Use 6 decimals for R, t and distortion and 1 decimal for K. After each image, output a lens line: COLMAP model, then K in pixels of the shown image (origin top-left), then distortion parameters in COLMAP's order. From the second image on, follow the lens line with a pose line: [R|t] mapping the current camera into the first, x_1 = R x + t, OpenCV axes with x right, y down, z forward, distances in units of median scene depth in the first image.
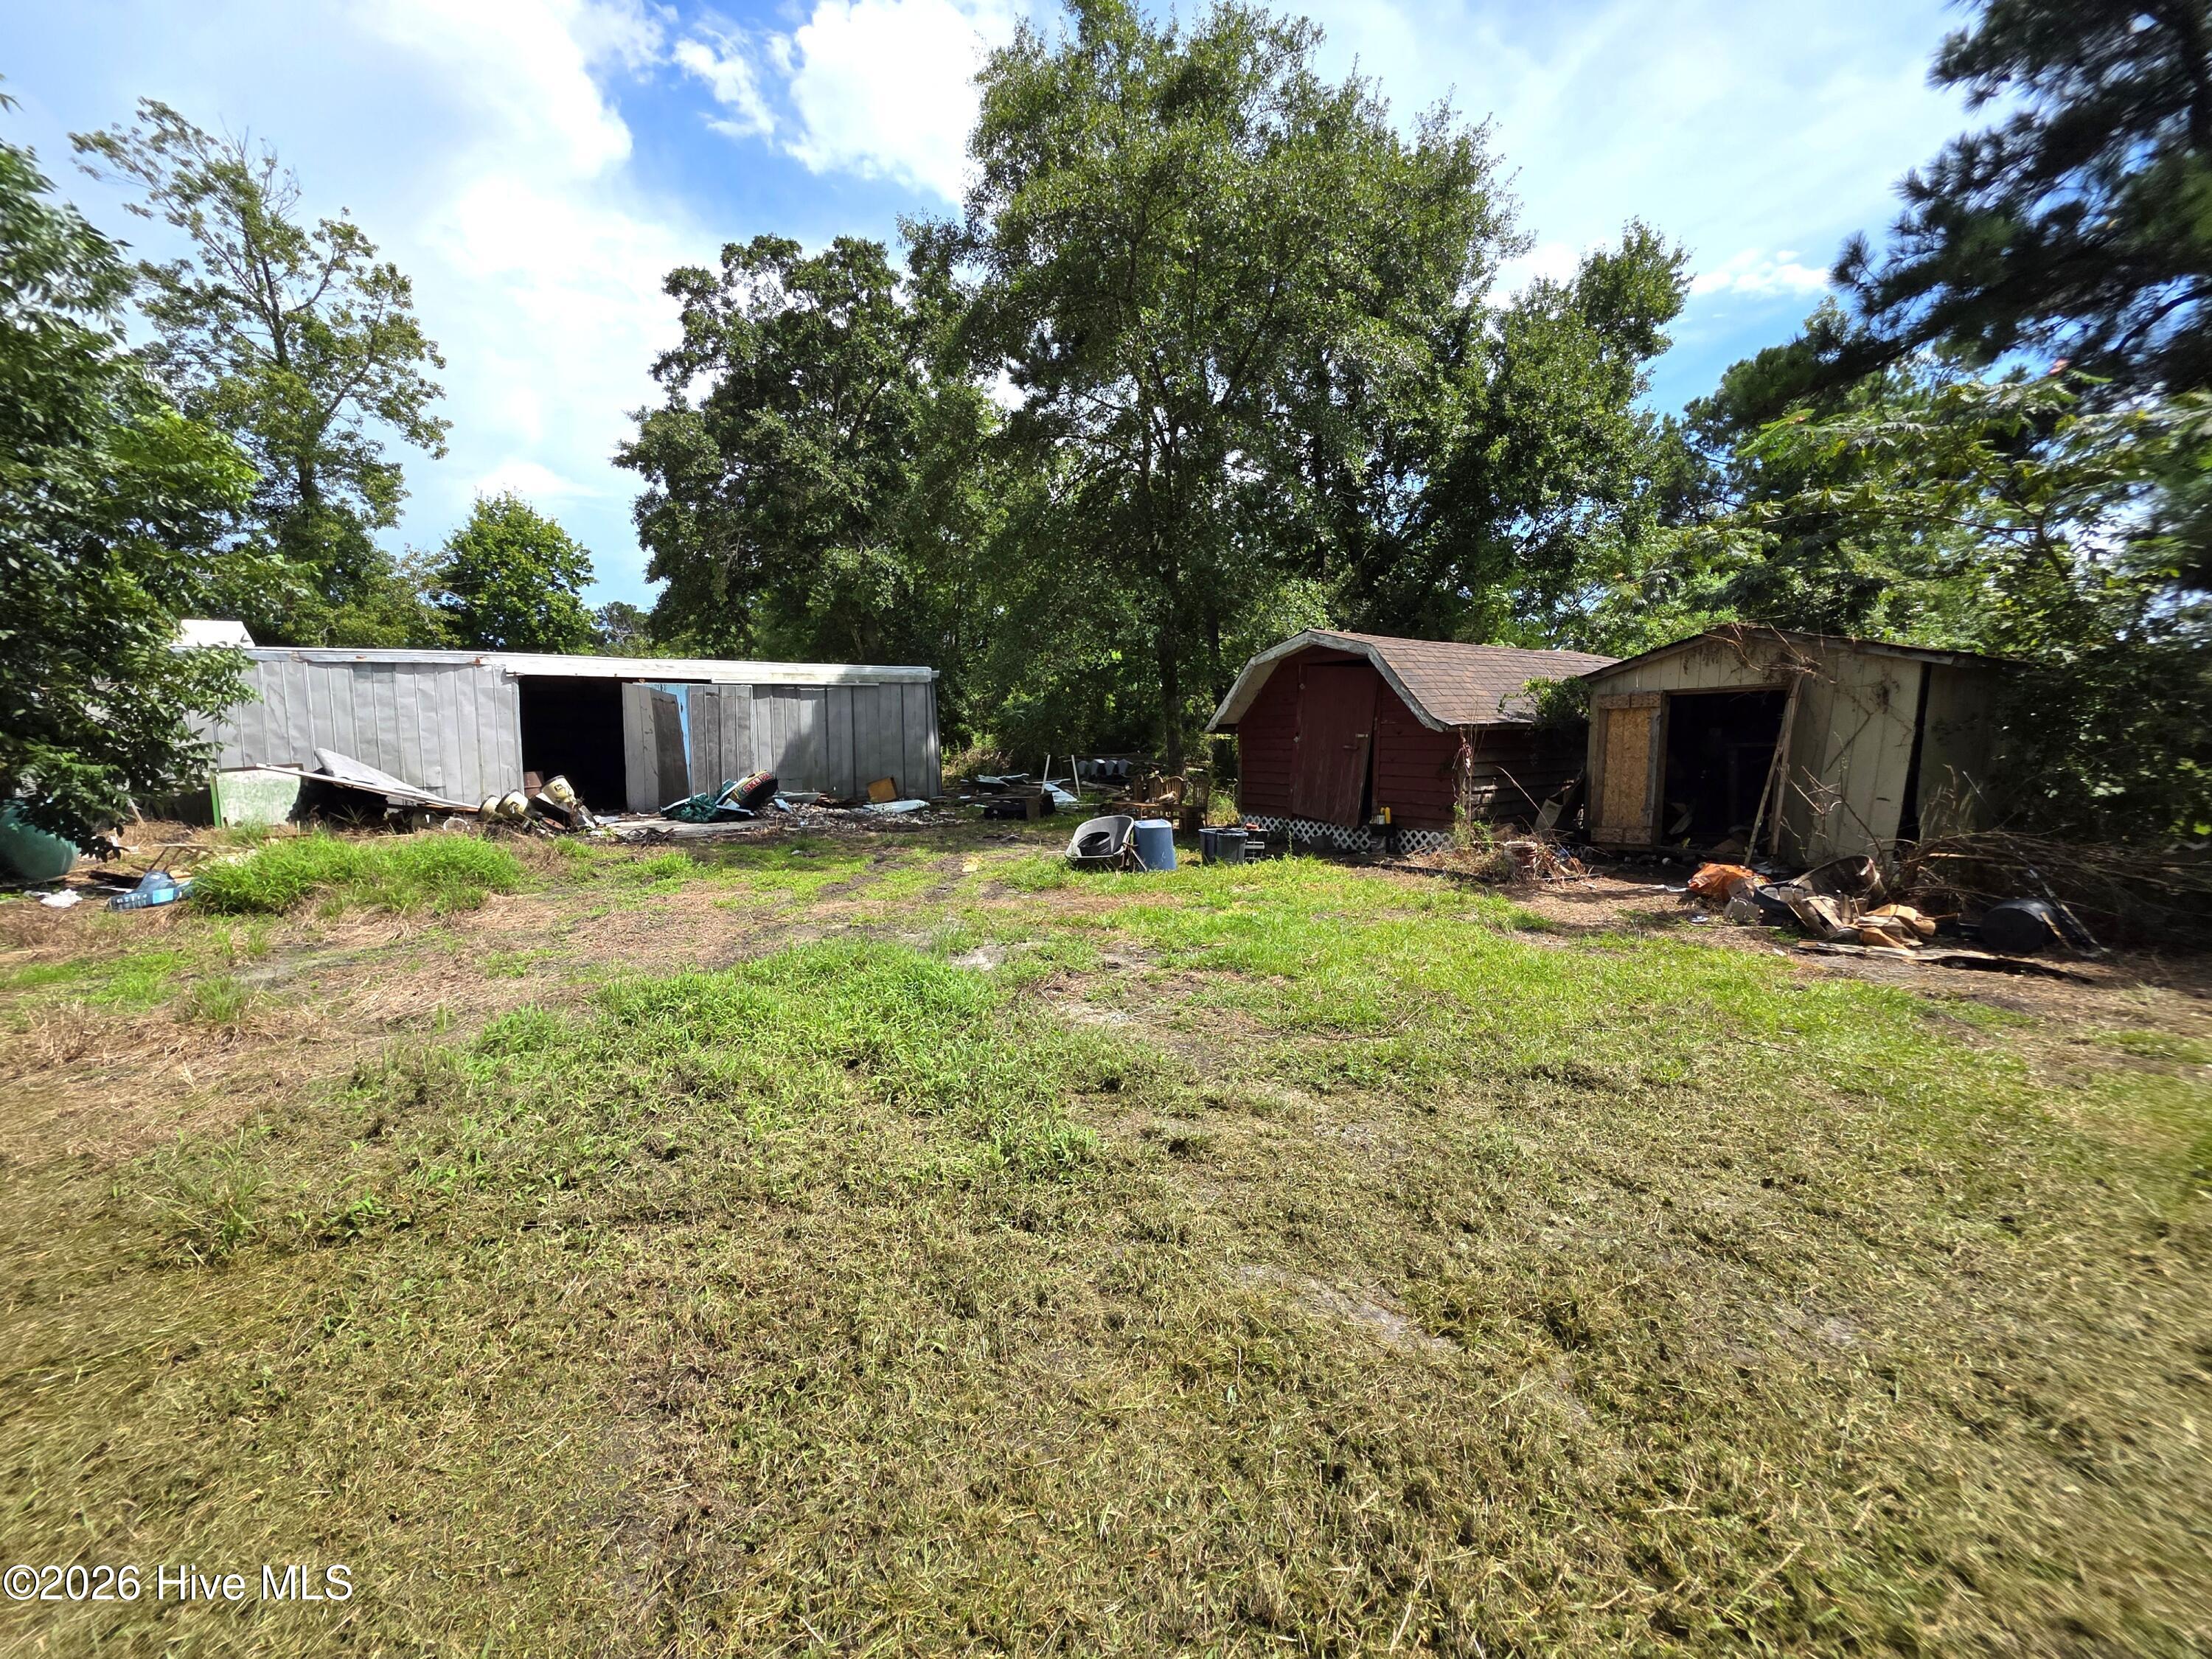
lens RADIAL K [[877.1, 0, 1106.0], [0, 877.1, 829.5], [0, 0, 1]] dist [-0.000652, -0.000040]
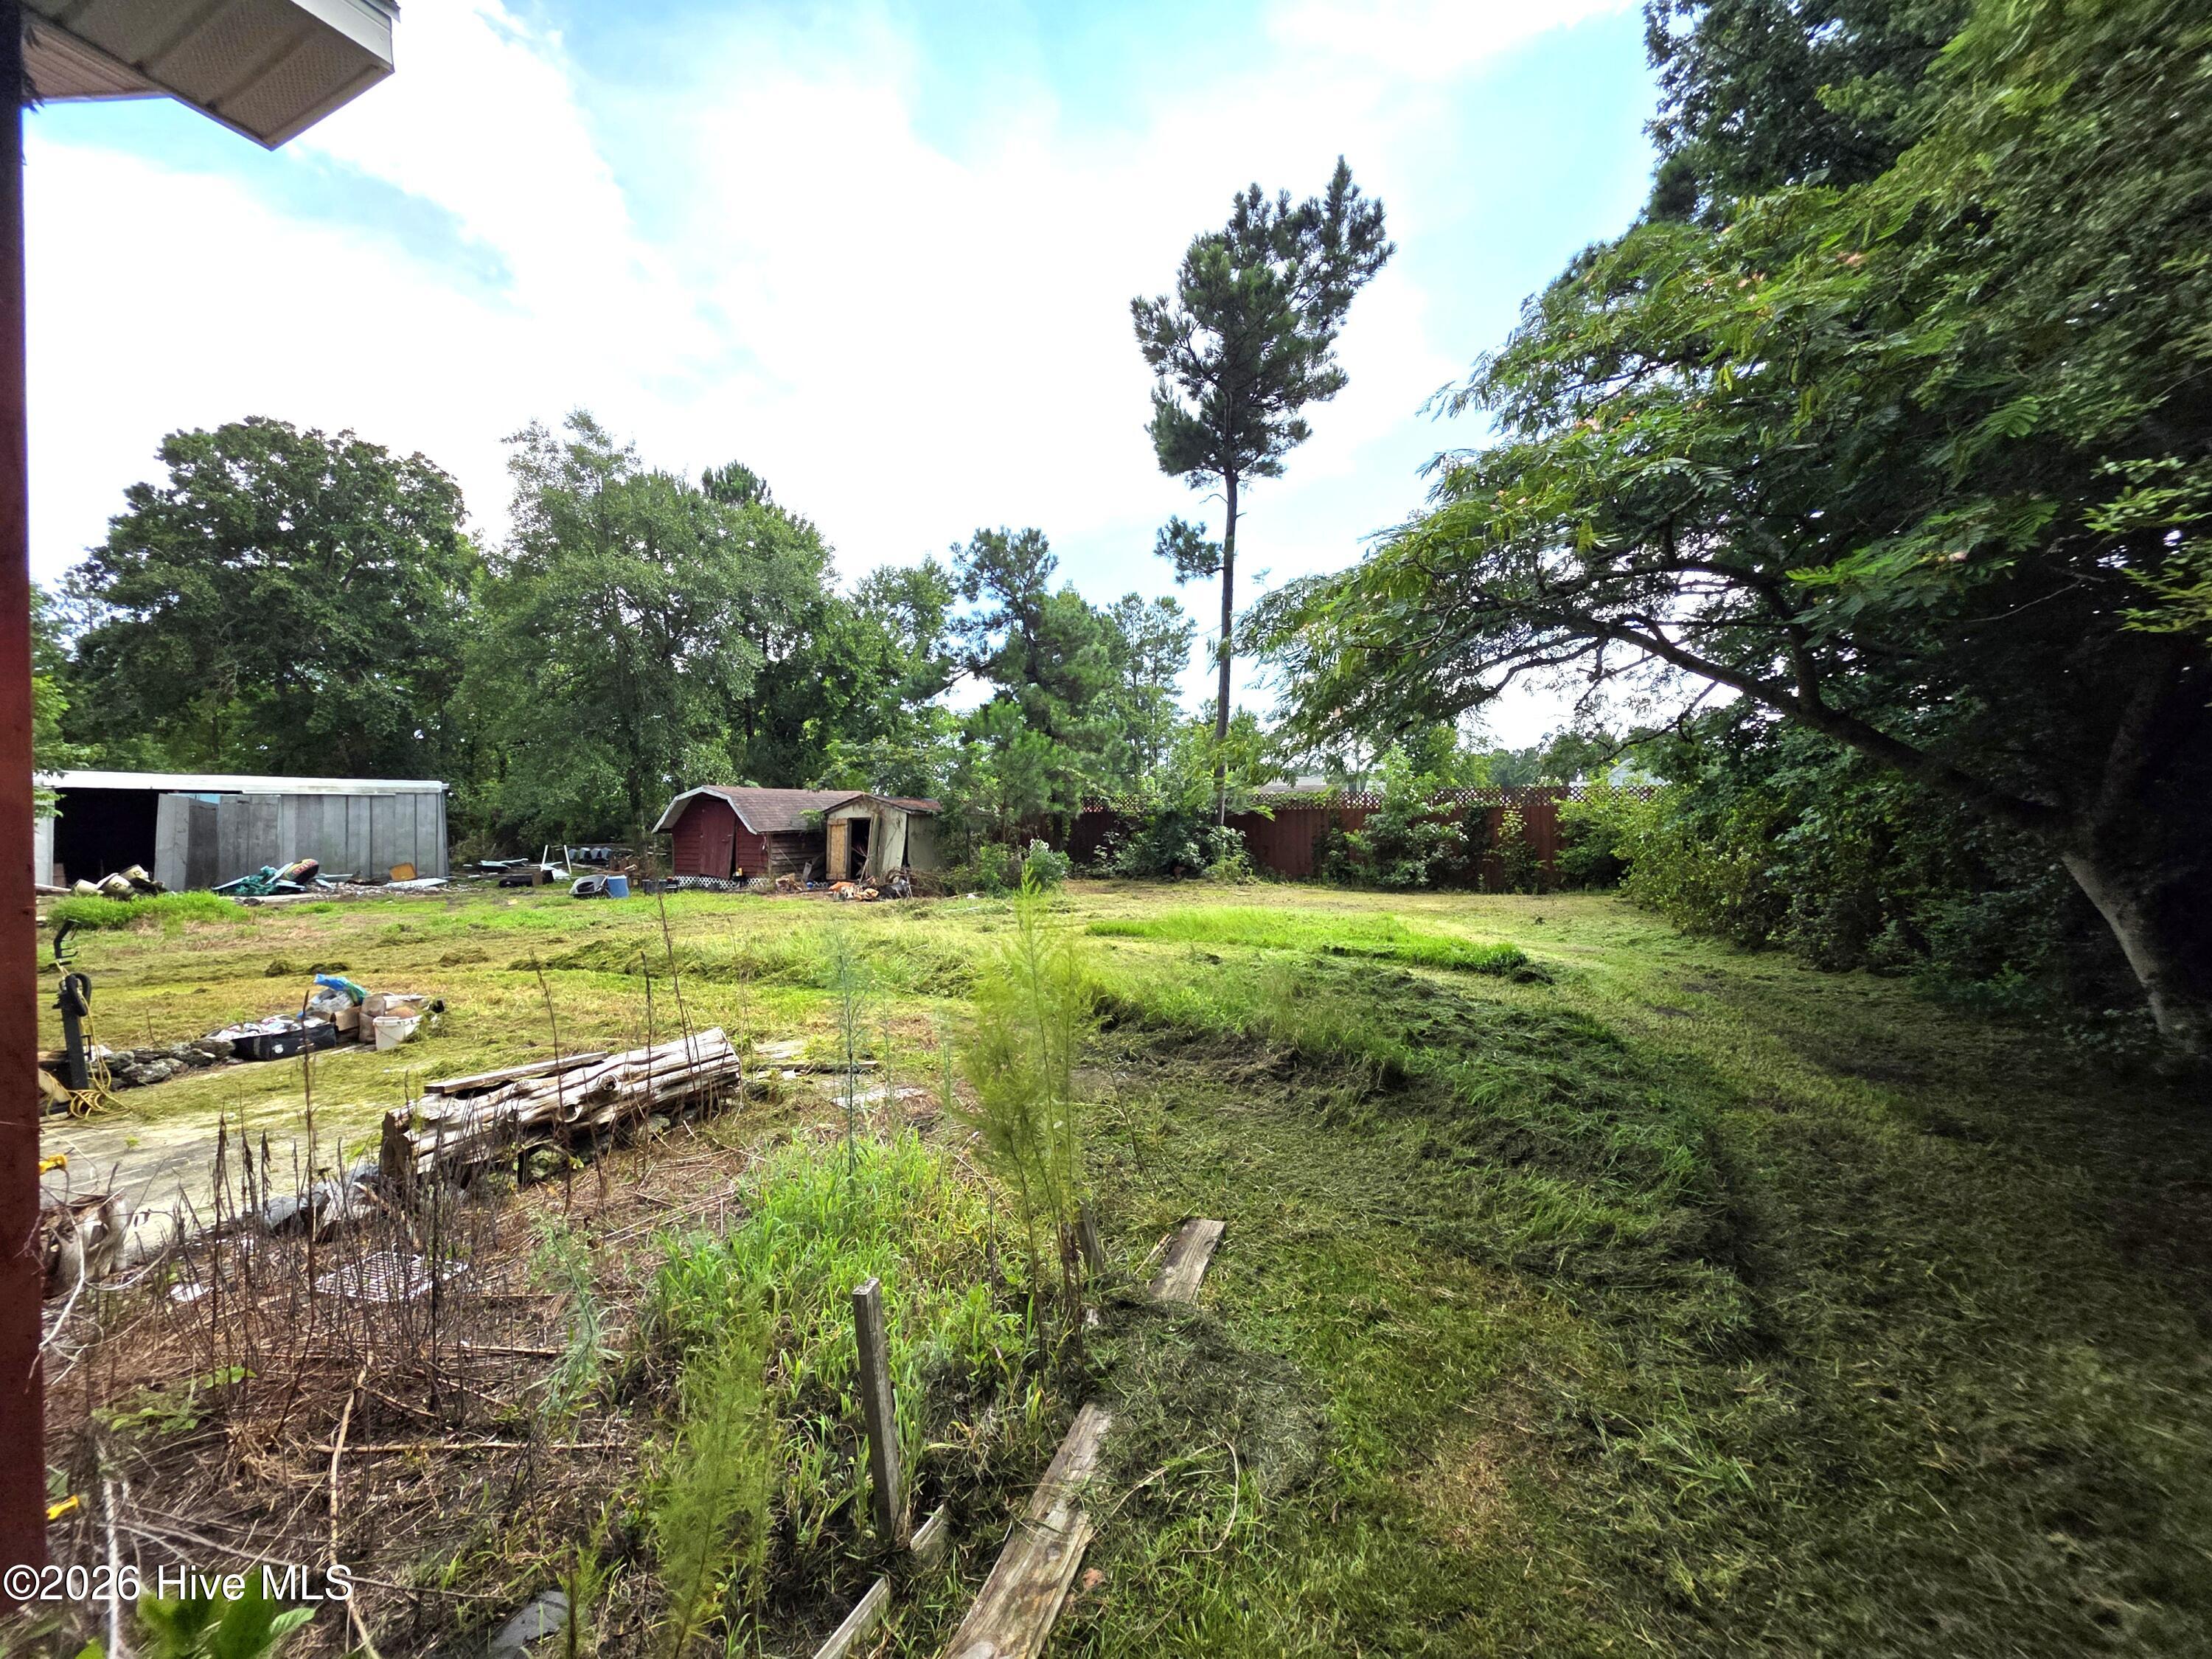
lens RADIAL K [[877.1, 0, 1106.0], [0, 877.1, 829.5], [0, 0, 1]] dist [-0.000652, -0.000040]
pose [[0.863505, -0.002146, 0.504337, 0.002965], [0.051299, 0.995178, -0.083596, 0.067805], [-0.501725, 0.098058, 0.859451, -0.839611]]
